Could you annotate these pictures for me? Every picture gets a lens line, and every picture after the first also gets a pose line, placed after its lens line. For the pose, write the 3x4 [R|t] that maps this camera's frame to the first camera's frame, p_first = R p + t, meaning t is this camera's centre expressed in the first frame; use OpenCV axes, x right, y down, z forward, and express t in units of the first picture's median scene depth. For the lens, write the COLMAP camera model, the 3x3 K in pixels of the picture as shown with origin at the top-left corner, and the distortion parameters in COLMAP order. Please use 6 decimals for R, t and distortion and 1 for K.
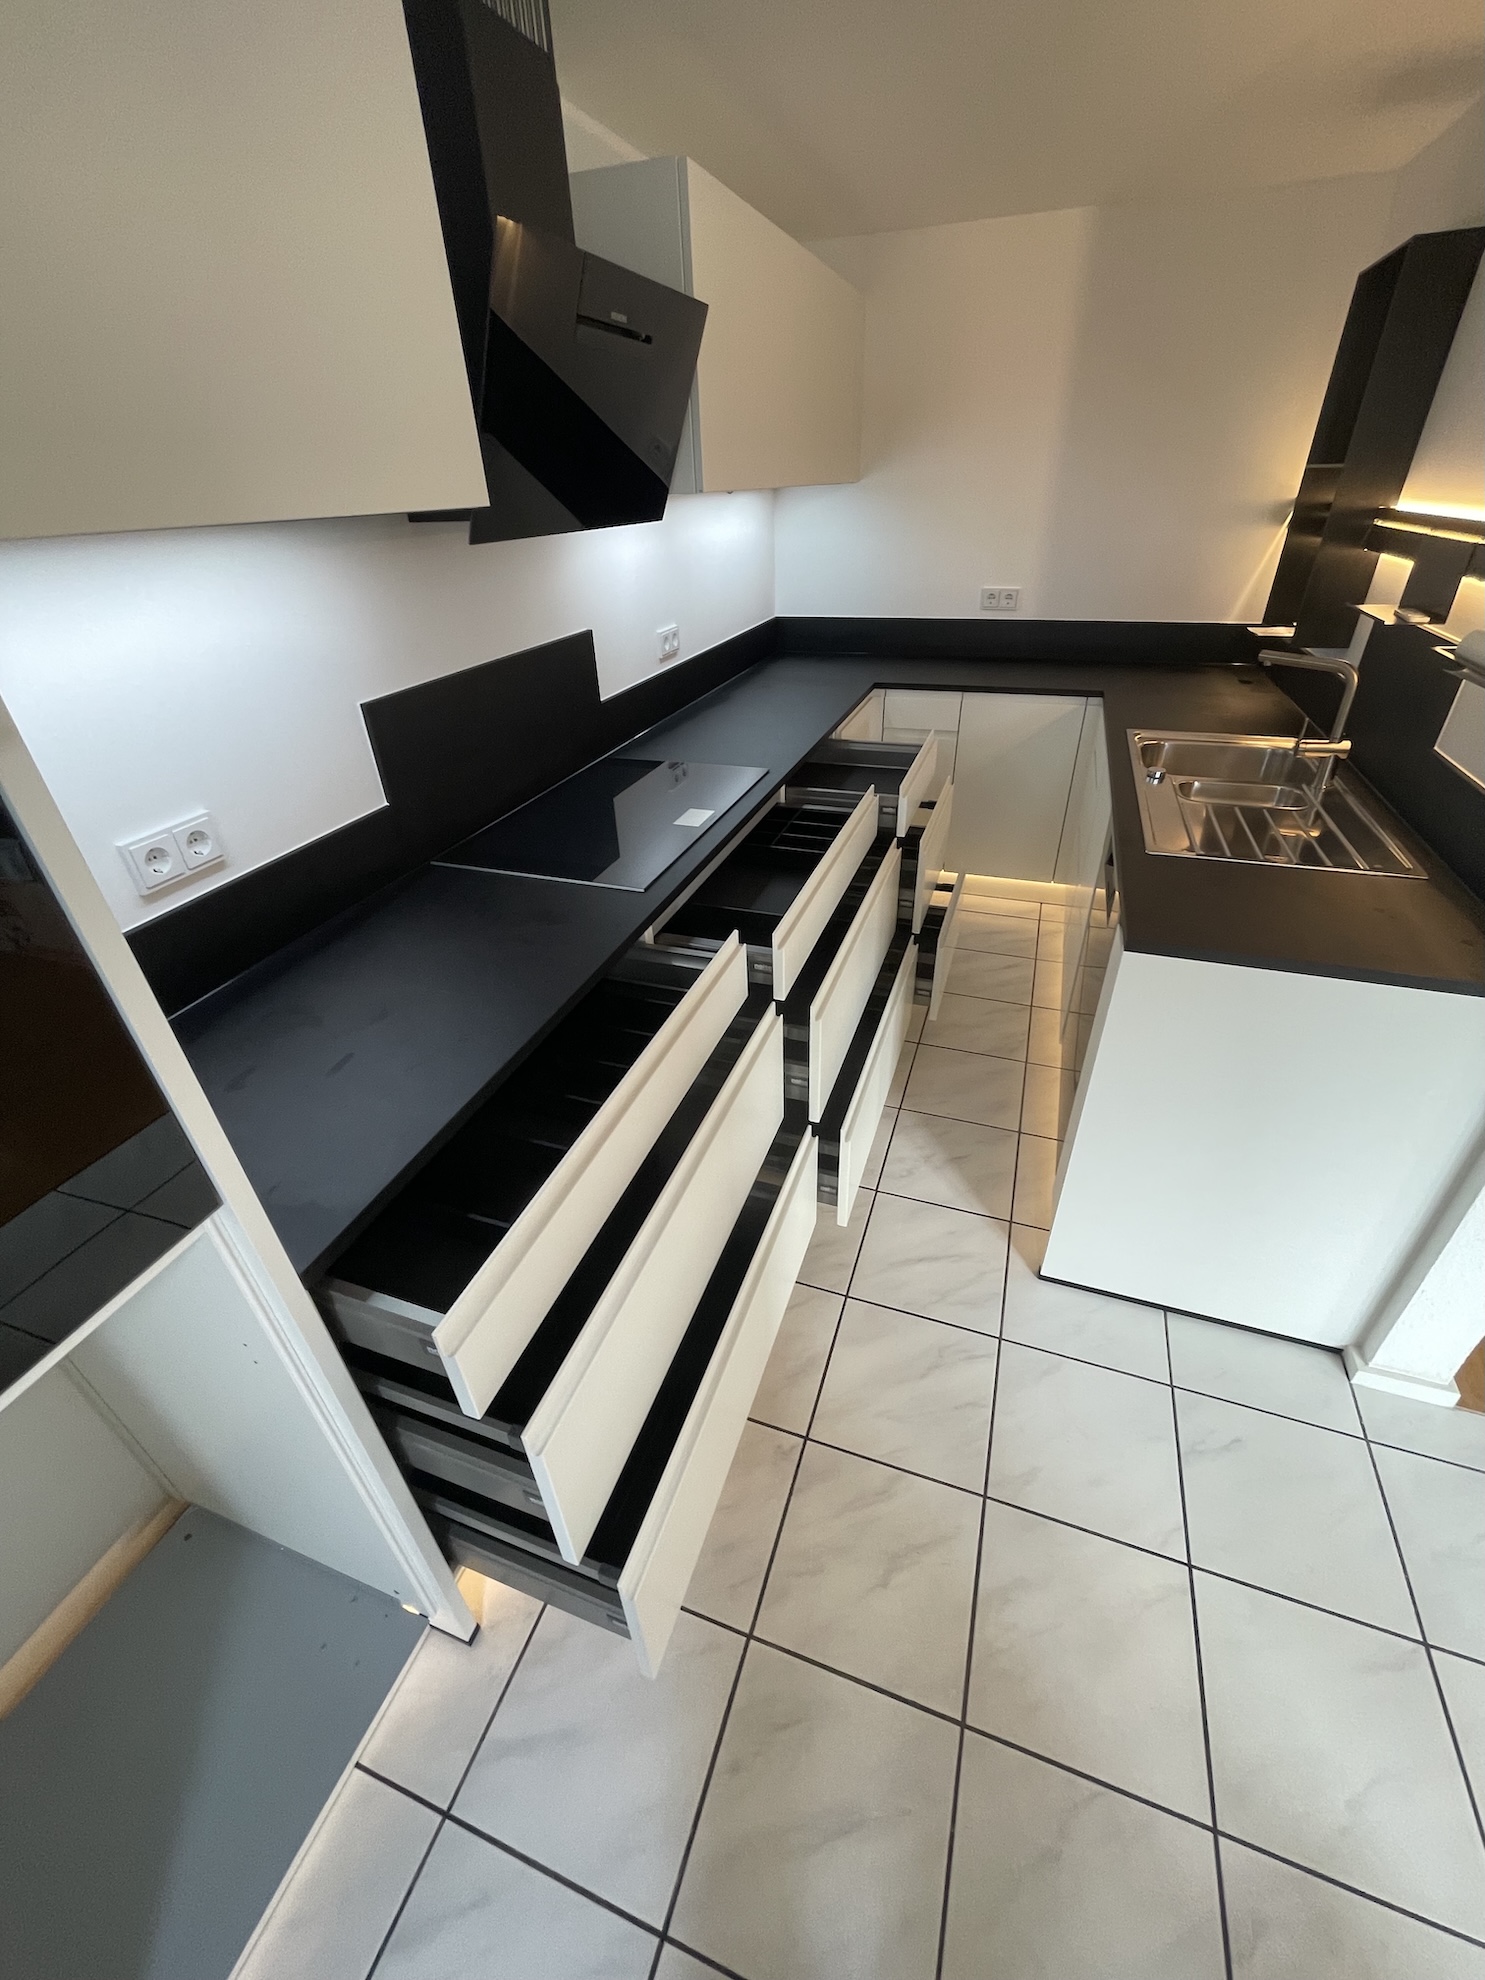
lens RADIAL K [[800.0, 0, 746.2], [0, 800.0, 991.9], [0, 0, 1]] dist [0.002280, -0.001625]
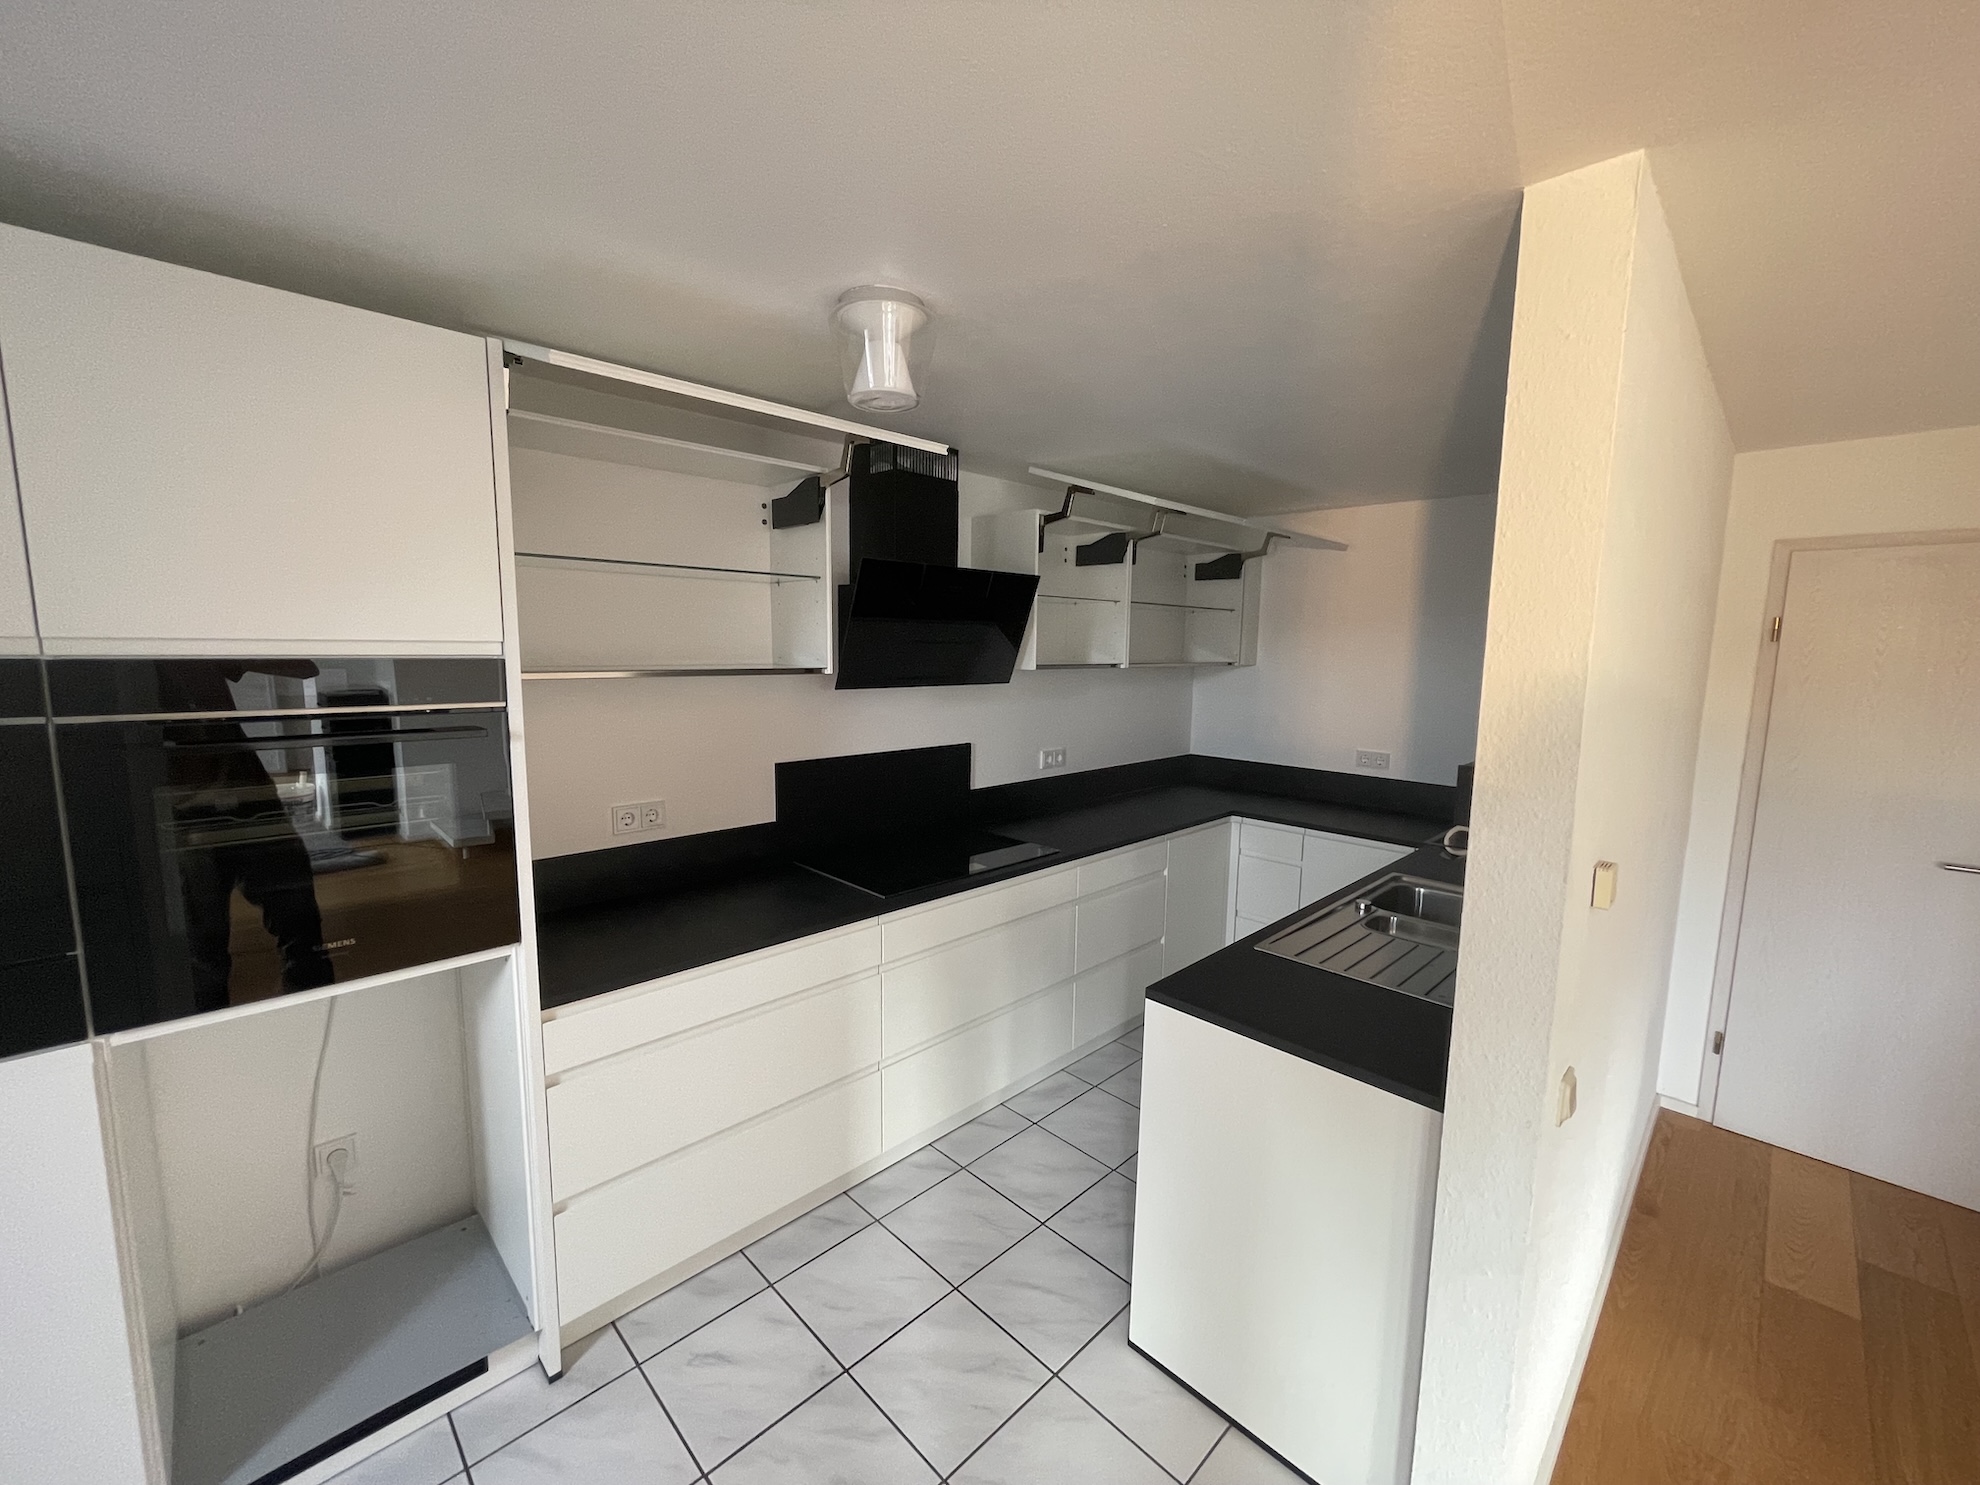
lens RADIAL K [[800.0, 0, 989.8], [0, 800.0, 747.9], [0, 0, 1]] dist [0.002280, -0.001625]
pose [[0.899602, 0.105545, -0.423765, 0.545863], [-0.273722, 0.892370, -0.358820, 0.089811], [0.340284, 0.438788, 0.831668, -0.246681]]
